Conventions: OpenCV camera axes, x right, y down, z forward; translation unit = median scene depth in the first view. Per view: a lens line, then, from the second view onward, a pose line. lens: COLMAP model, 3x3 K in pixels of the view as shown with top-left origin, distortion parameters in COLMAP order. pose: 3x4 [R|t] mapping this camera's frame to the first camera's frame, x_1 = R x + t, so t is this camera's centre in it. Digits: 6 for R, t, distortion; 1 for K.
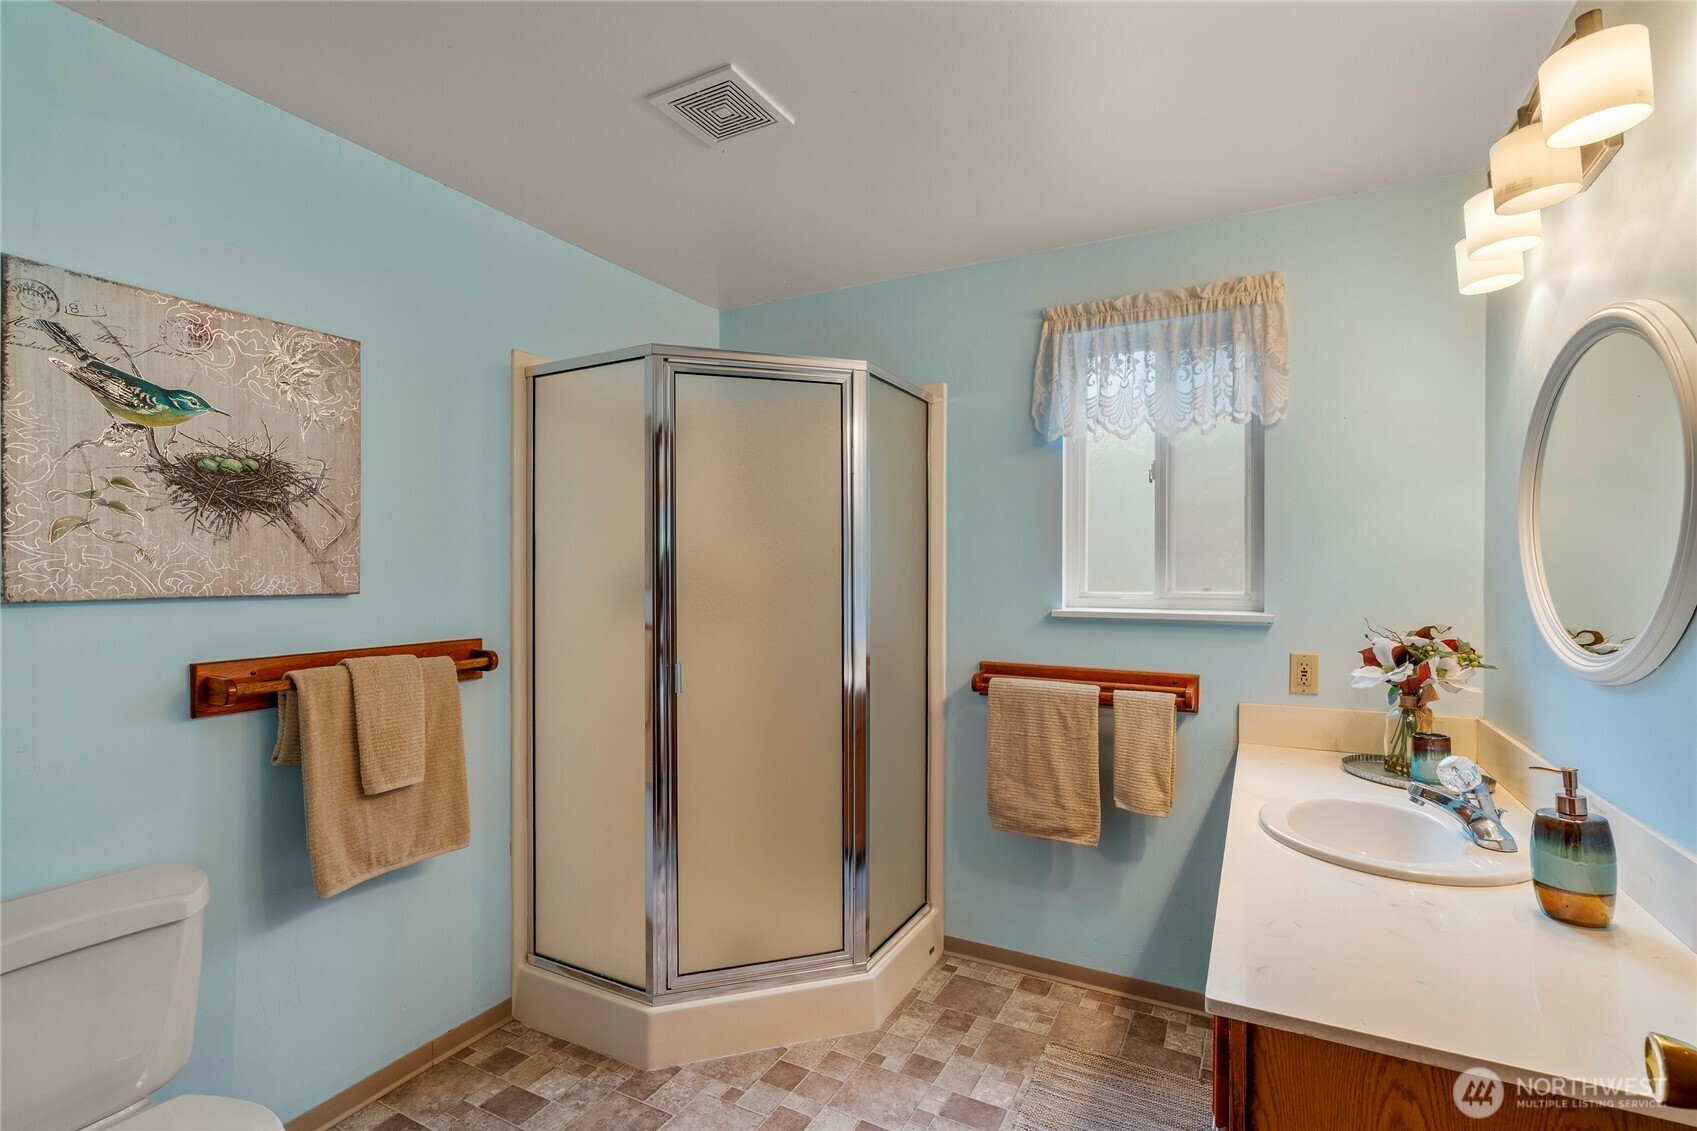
lens RADIAL K [[782.4, 0, 848.5], [0, 782.4, 565.5], [0, 0, 1]] dist [-0.001646, -0.000251]
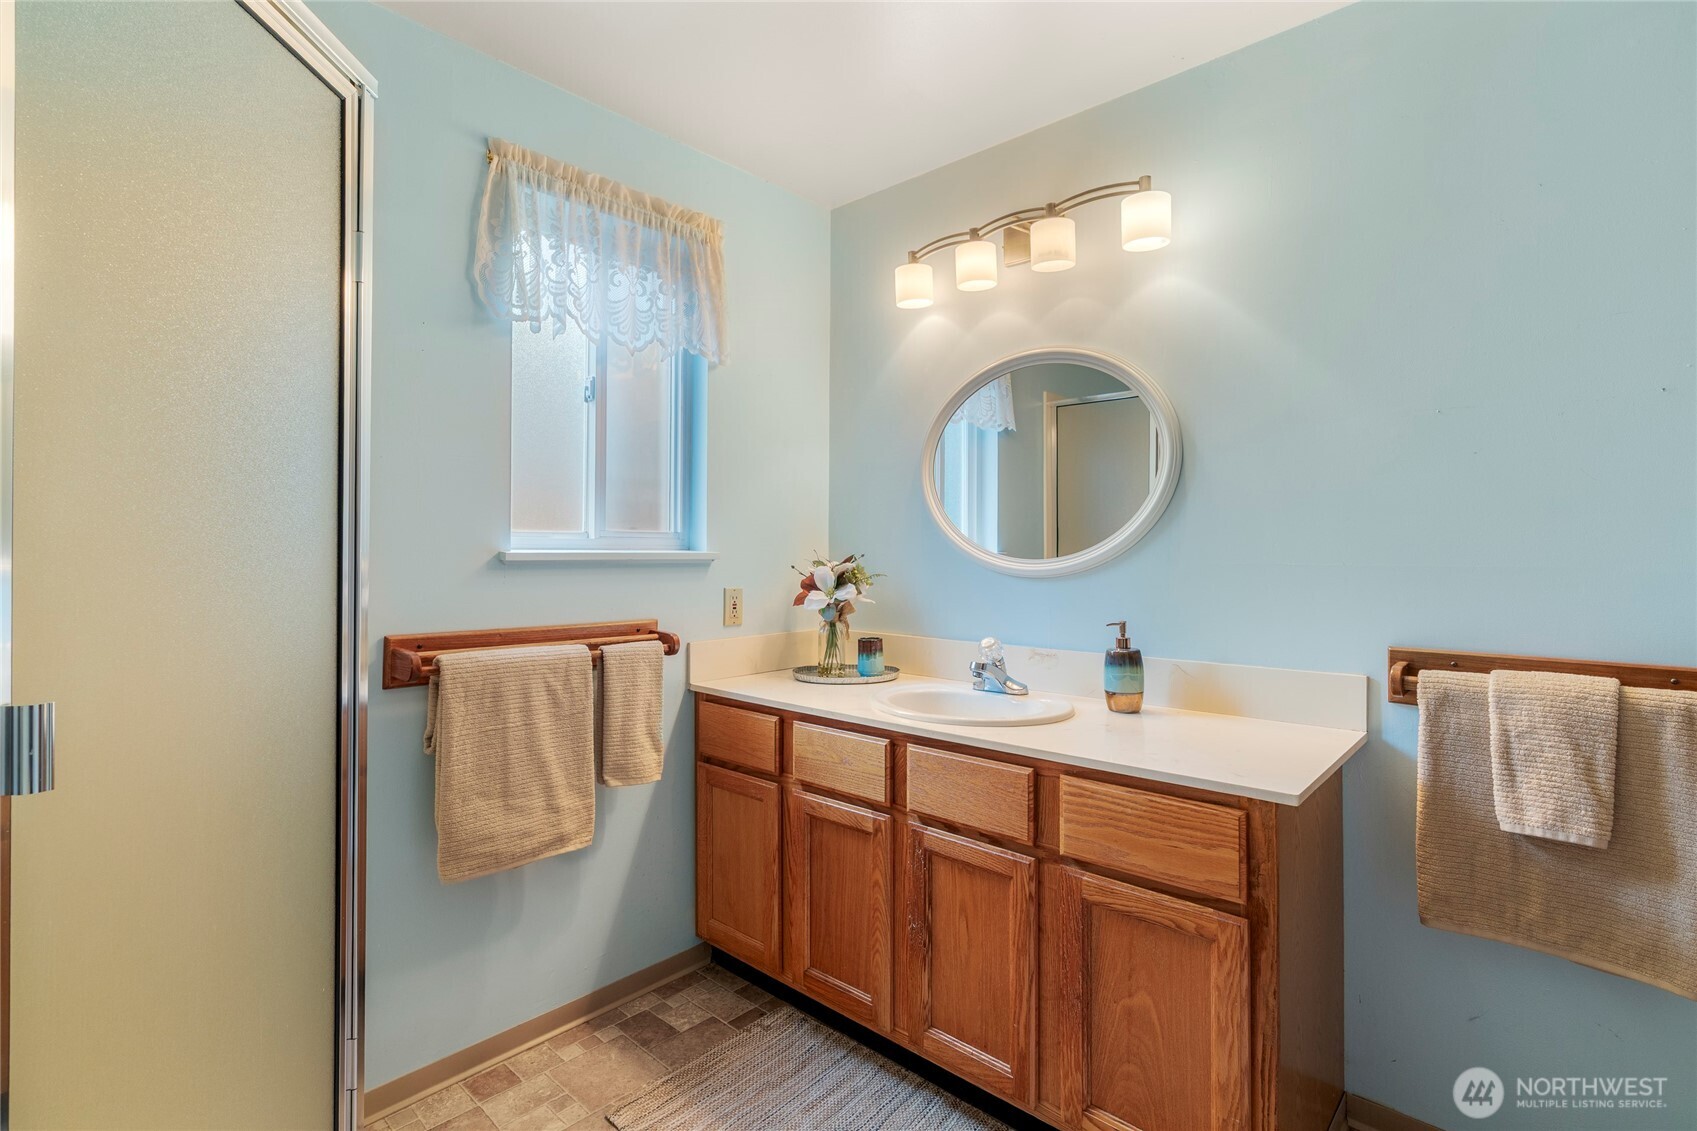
lens RADIAL K [[800.6, 0, 848.6], [0, 800.6, 534.8], [0, 0, 1]] dist [-0.001093, 0.000341]
pose [[0.252541, 0.017812, 0.967422, -0.405215], [-0.012267, 0.999809, -0.015206, 0.051129], [-0.967508, -0.008027, 0.252711, 0.530277]]
